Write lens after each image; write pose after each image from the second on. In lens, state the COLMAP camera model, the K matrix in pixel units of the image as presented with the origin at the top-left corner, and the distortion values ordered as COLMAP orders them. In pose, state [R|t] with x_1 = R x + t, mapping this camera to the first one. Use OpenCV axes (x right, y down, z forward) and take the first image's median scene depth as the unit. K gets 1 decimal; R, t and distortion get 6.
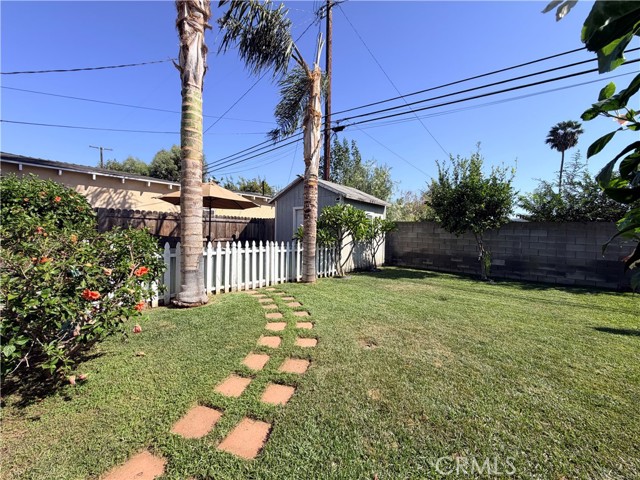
lens RADIAL K [[256.0, 0, 318.9], [0, 256.0, 240.1], [0, 0, 1]] dist [0.001565, -0.000355]
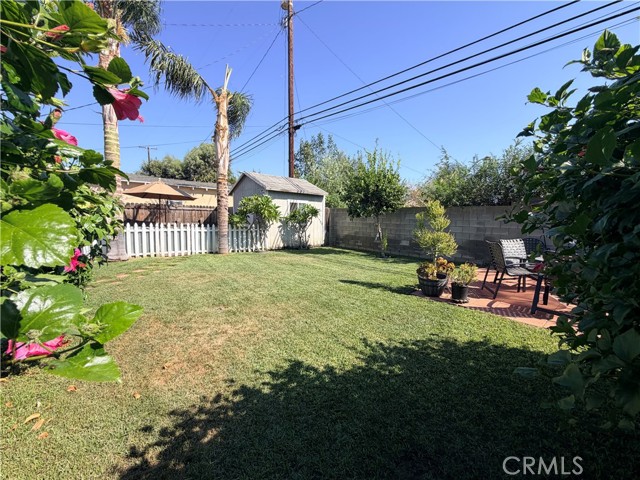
lens RADIAL K [[256.0, 0, 318.9], [0, 256.0, 240.1], [0, 0, 1]] dist [0.001565, -0.000355]
pose [[0.986789, 0.007597, -0.161831, 0.620020], [-0.000139, 0.998939, 0.046045, 0.026505], [0.162009, -0.045415, 0.985744, -0.229025]]
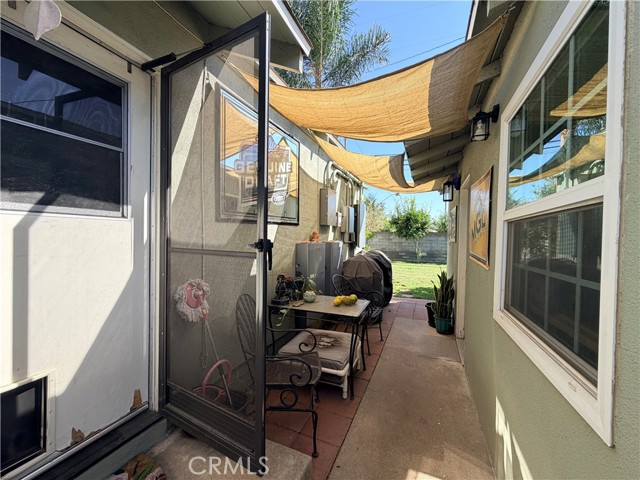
lens RADIAL K [[256.0, 0, 318.9], [0, 256.0, 240.1], [0, 0, 1]] dist [0.001565, -0.000355]
pose [[0.956159, -0.008936, 0.292713, -0.676475], [0.013943, 0.999790, -0.015024, 0.003548], [-0.292517, 0.018447, 0.956082, -0.657693]]
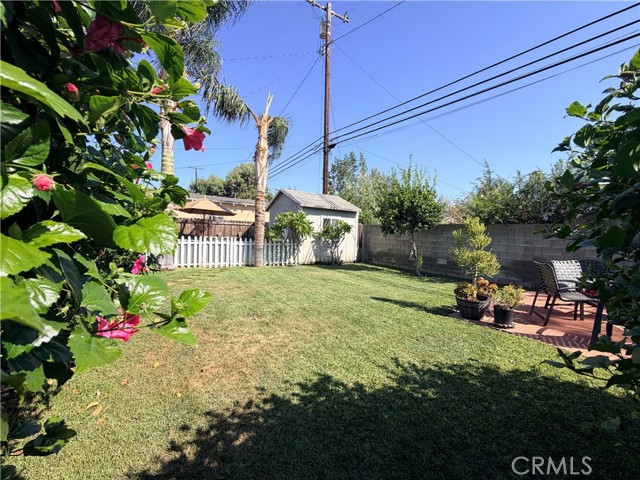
lens RADIAL K [[256.0, 0, 318.9], [0, 256.0, 240.1], [0, 0, 1]] dist [0.001565, -0.000355]
pose [[0.958176, 0.015539, -0.285758, 0.622452], [-0.020571, 0.999682, -0.014614, 0.027892], [0.285440, 0.019882, 0.958190, -0.238343]]
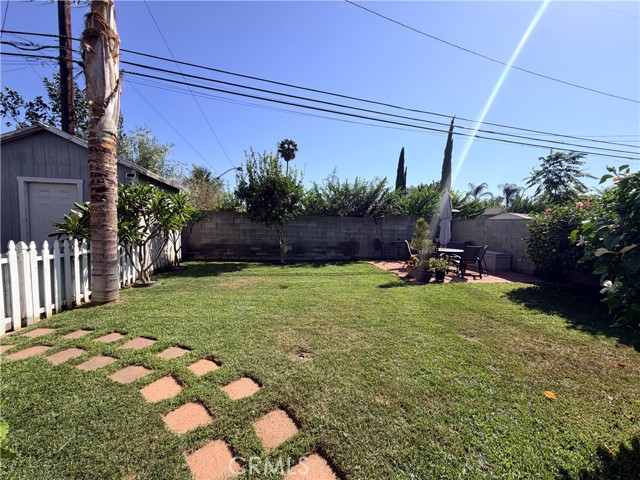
lens RADIAL K [[256.0, 0, 318.9], [0, 256.0, 240.1], [0, 0, 1]] dist [0.001565, -0.000355]
pose [[0.613976, -0.050416, 0.787713, -0.191320], [0.012047, 0.998440, 0.054513, -0.016561], [-0.789233, -0.023981, 0.613625, 0.176086]]
